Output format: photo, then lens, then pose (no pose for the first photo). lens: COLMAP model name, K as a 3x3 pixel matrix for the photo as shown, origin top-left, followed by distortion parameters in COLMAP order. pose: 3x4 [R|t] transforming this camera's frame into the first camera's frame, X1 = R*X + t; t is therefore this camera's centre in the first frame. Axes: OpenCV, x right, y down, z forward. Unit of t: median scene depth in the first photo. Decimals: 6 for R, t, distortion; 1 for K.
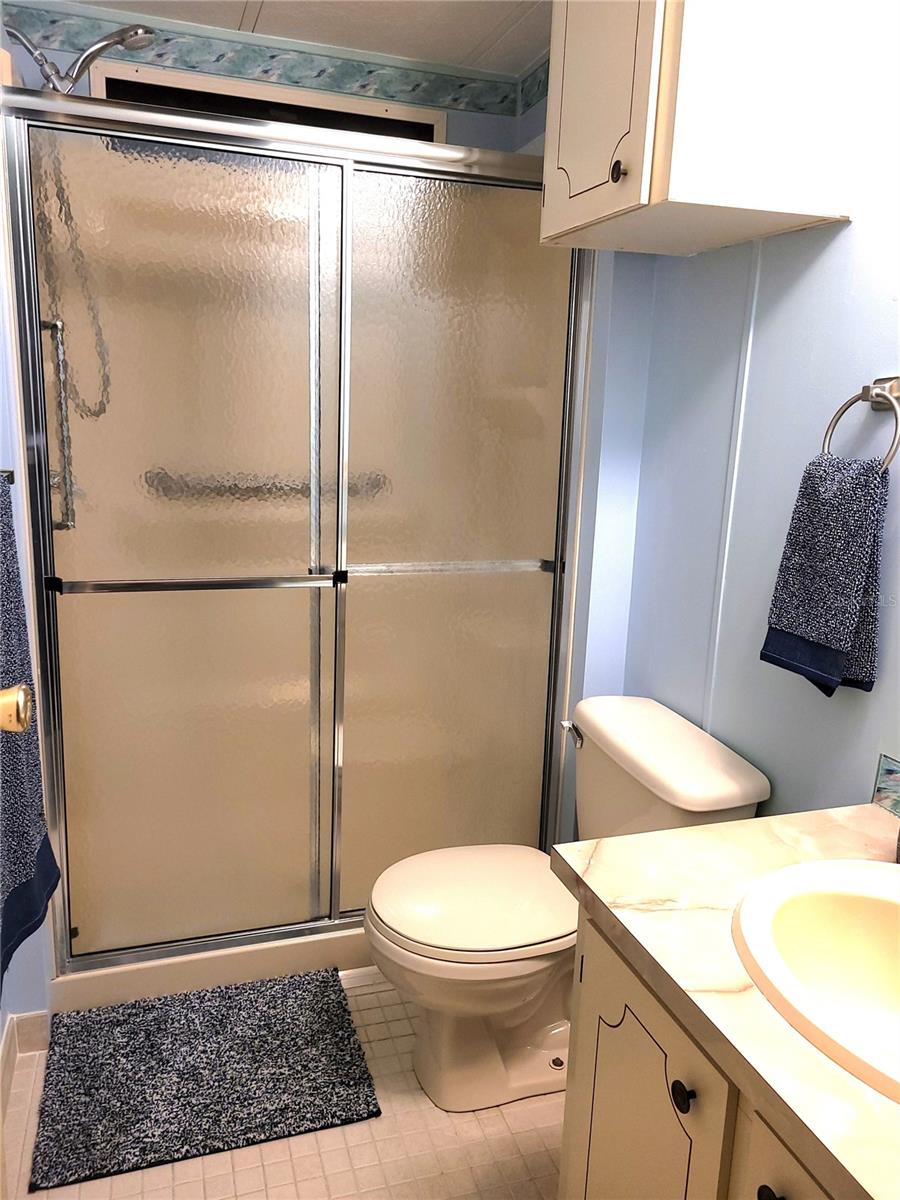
lens RADIAL K [[900.1, 0, 438.8], [0, 900.1, 598.3], [0, 0, 1]] dist [0.051057, -0.029693]
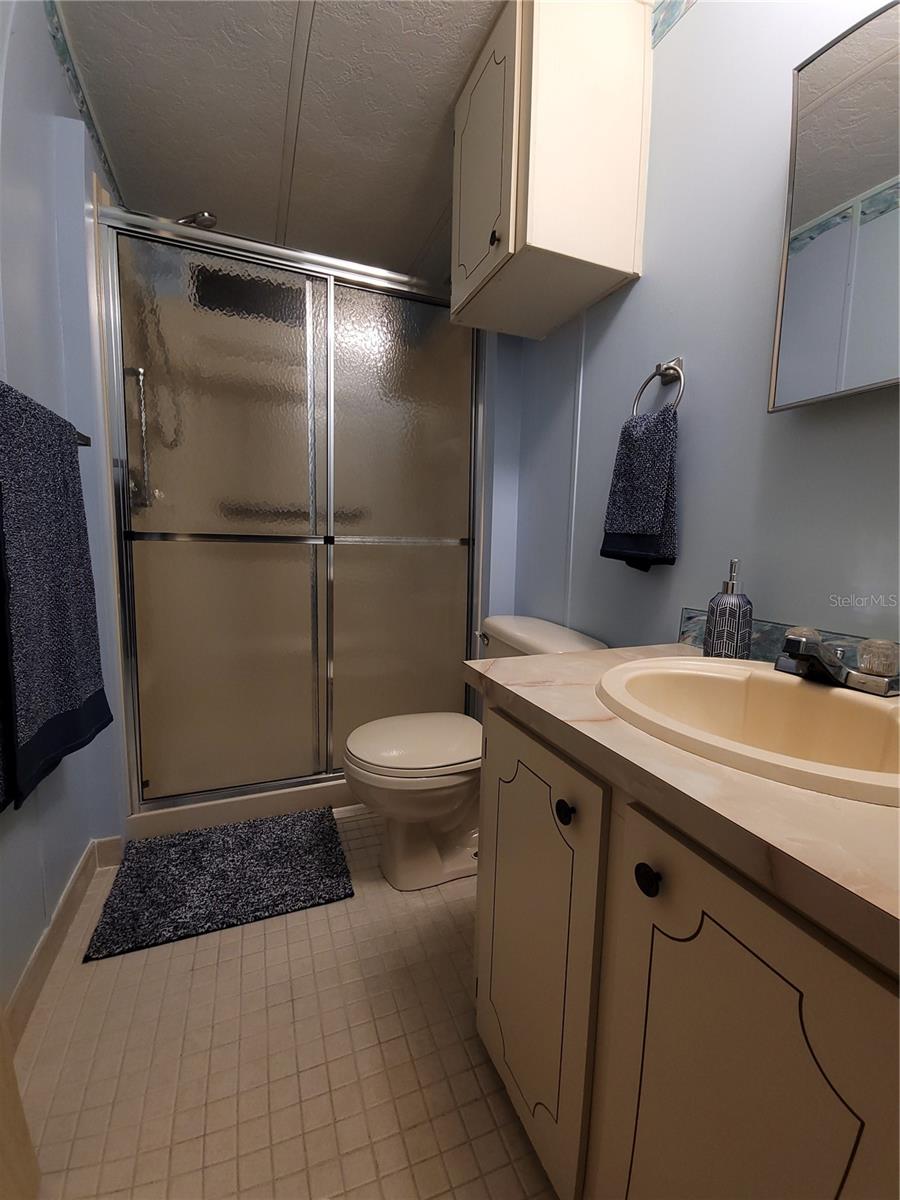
lens RADIAL K [[488.7, 0, 448.8], [0, 488.7, 595.3], [0, 0, 1]] dist [0.000151, -0.000124]
pose [[0.997484, -0.018142, 0.068536, 0.040610], [0.024594, 0.995222, -0.094495, 0.175765], [-0.066494, 0.095942, 0.993163, 0.187276]]
